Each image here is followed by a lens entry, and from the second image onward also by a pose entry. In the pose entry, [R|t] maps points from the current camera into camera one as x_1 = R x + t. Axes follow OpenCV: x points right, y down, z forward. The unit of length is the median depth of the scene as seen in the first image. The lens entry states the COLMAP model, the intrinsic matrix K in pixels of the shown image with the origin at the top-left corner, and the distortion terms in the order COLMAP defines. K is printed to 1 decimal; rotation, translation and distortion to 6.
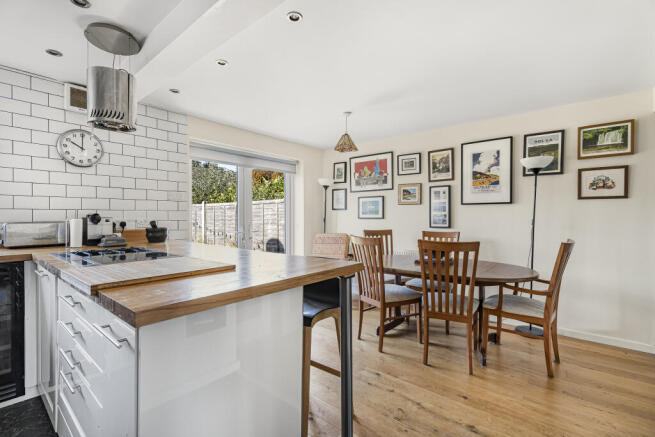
lens RADIAL K [[300.4, 0, 323.3], [0, 300.4, 218.5], [0, 0, 1]] dist [-0.001592, 0.000682]
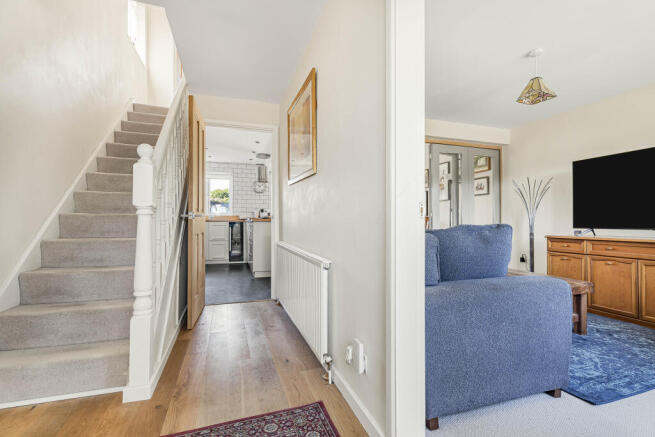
lens RADIAL K [[300.4, 0, 317.3], [0, 300.4, 218.5], [0, 0, 1]] dist [-0.001592, 0.000682]
pose [[0.840225, -0.004950, -0.542215, 0.792619], [-0.011907, 0.999549, -0.027576, 0.093751], [0.542107, 0.029626, 0.839787, -0.718791]]
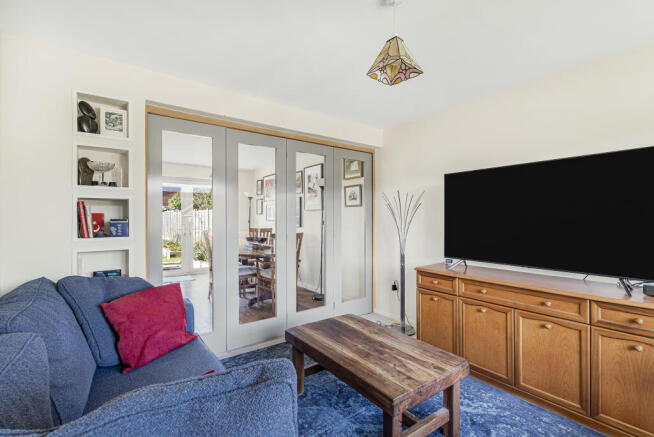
lens RADIAL K [[300.0, 0, 317.0], [0, 300.0, 218.1], [0, 0, 1]] dist [-0.001592, 0.000682]
pose [[0.963358, -0.001490, -0.268215, 0.845724], [-0.002966, 0.999864, -0.016209, 0.010371], [0.268203, 0.016411, 0.963223, -0.336511]]
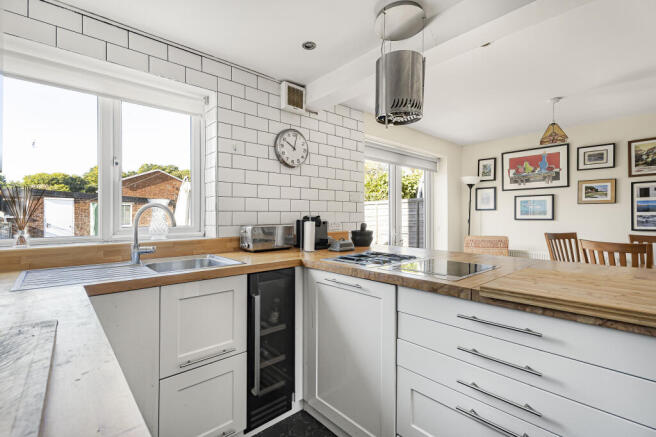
lens RADIAL K [[300.9, 0, 328.2], [0, 300.9, 216.3], [0, 0, 1]] dist [-0.001592, 0.000682]
pose [[0.990808, -0.003658, -0.135228, -0.372505], [0.002287, 0.999944, -0.010294, -0.002826], [0.135259, 0.009890, 0.990761, 0.037377]]
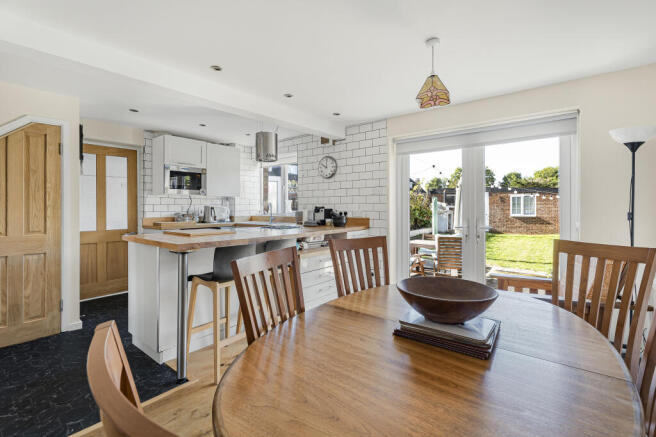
lens RADIAL K [[300.9, 0, 330.6], [0, 300.9, 205.3], [0, 0, 1]] dist [-0.001592, 0.000682]
pose [[0.026907, -0.006542, -0.999617, 0.574549], [-0.008153, 0.999944, -0.006764, -0.007272], [0.999605, 0.008332, 0.026853, 0.646956]]
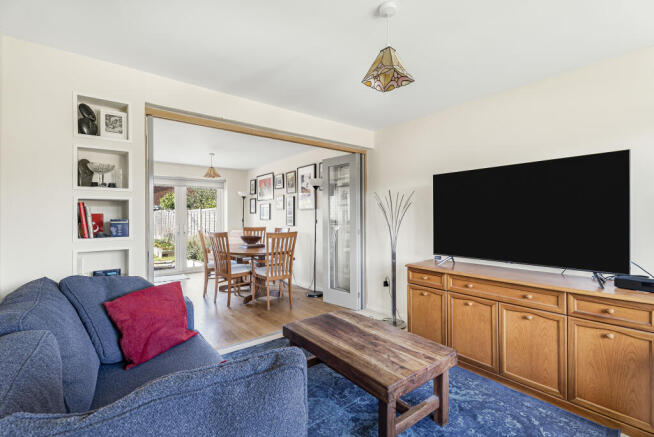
lens RADIAL K [[300.0, 0, 317.6], [0, 300.0, 217.3], [0, 0, 1]] dist [-0.001592, 0.000682]
pose [[0.972393, -0.004538, -0.233306, 0.840148], [0.001812, 0.999928, -0.011897, 0.008028], [0.233343, 0.011145, 0.972331, -0.359863]]
